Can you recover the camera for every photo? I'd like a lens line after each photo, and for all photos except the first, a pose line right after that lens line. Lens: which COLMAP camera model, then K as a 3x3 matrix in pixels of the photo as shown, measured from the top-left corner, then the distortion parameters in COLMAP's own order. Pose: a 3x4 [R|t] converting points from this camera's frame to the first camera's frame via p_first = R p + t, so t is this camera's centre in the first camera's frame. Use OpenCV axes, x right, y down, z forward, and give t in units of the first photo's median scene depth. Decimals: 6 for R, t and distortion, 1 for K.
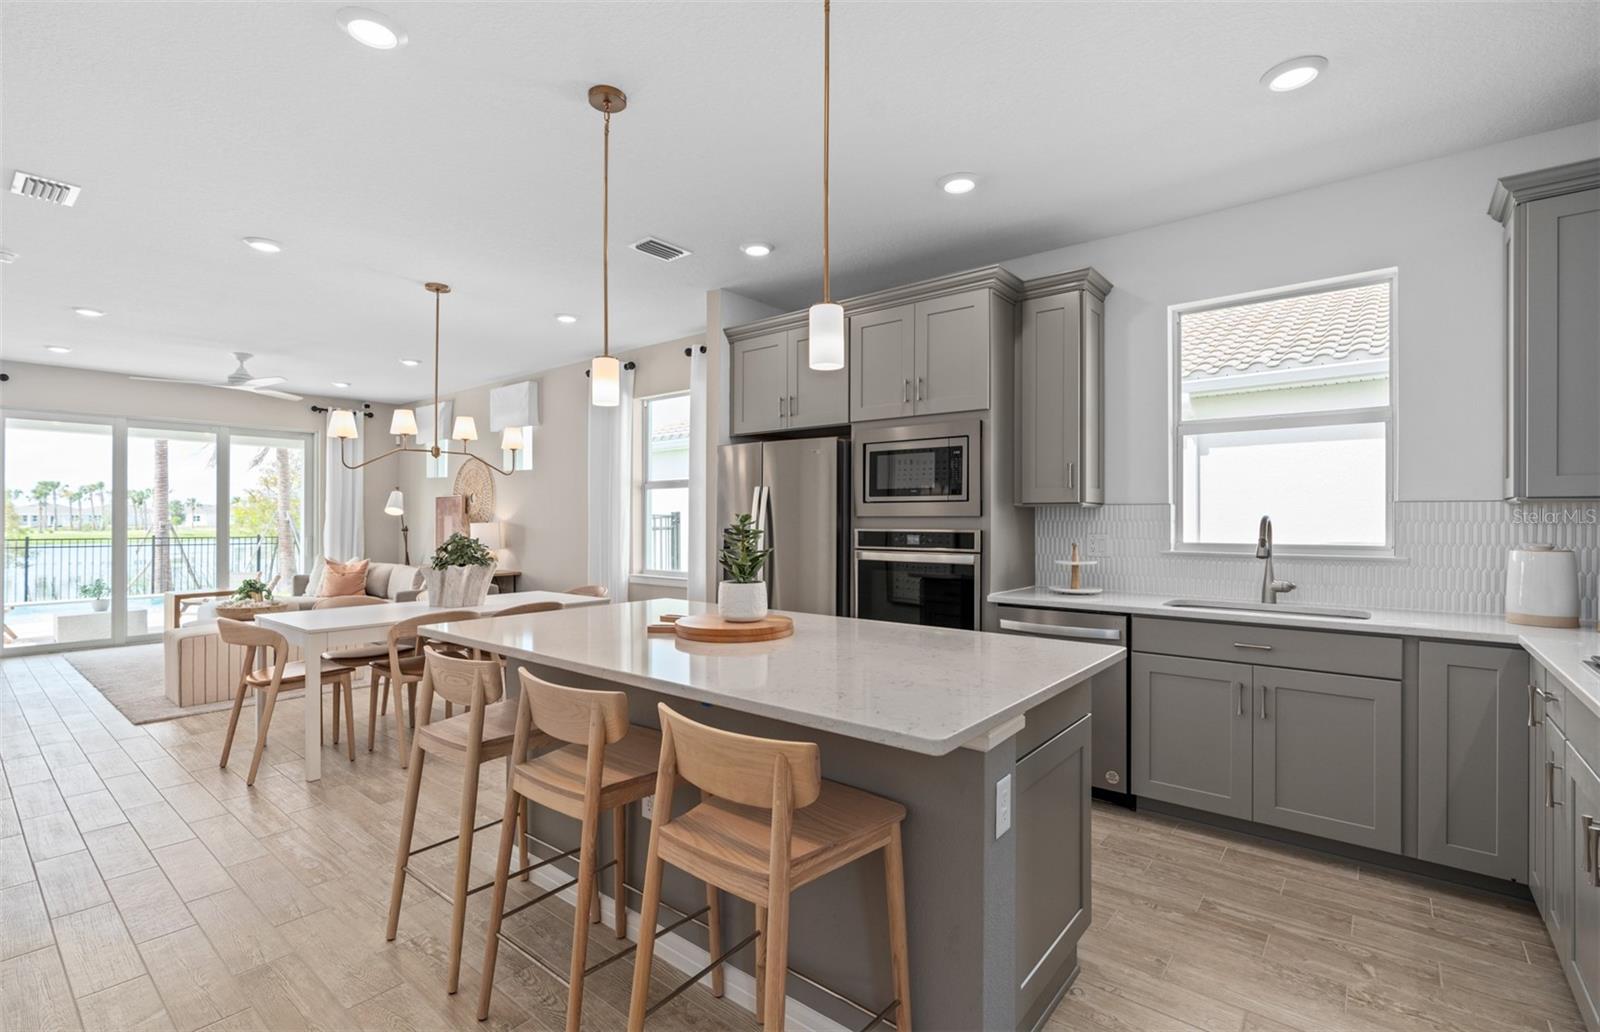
lens RADIAL K [[714.2, 0, 800.0], [0, 714.2, 516.0], [0, 0, 1]] dist [0.002370, 0.000324]
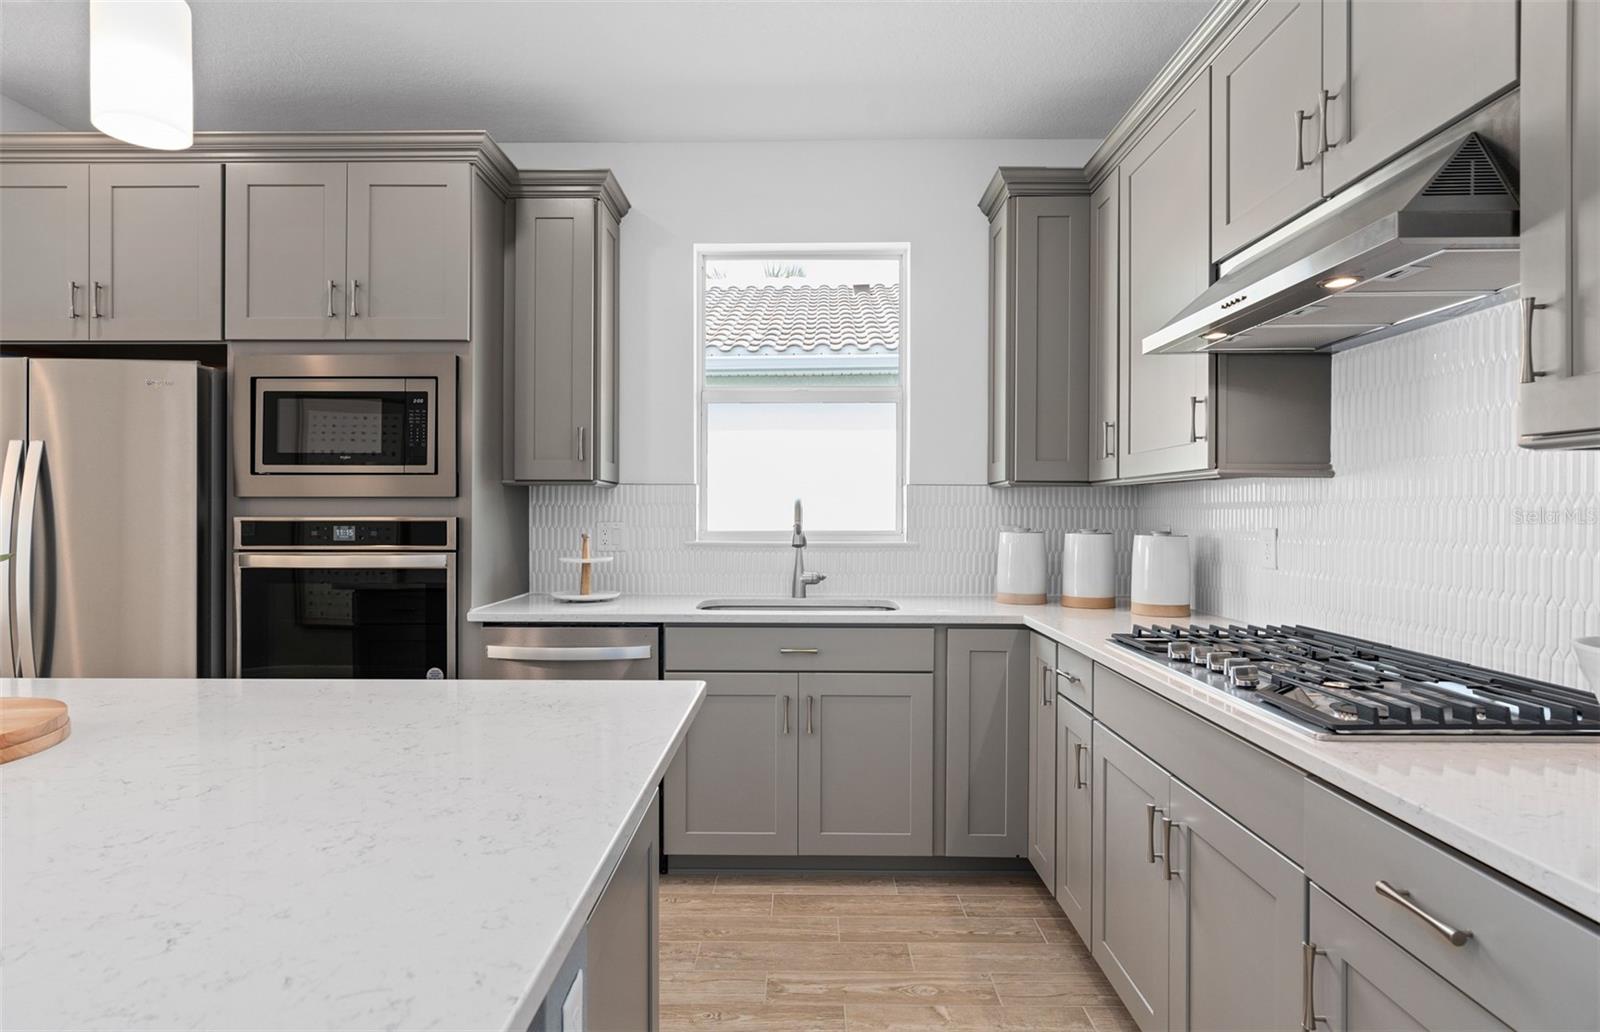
lens RADIAL K [[817.6, 0, 800.0], [0, 817.6, 516.0], [0, 0, 1]] dist [-0.004934, -0.000820]
pose [[0.778618, -0.003405, 0.627489, 0.019171], [-0.004188, 0.999935, 0.010623, 0.009087], [-0.627485, -0.010899, 0.778553, 0.191269]]
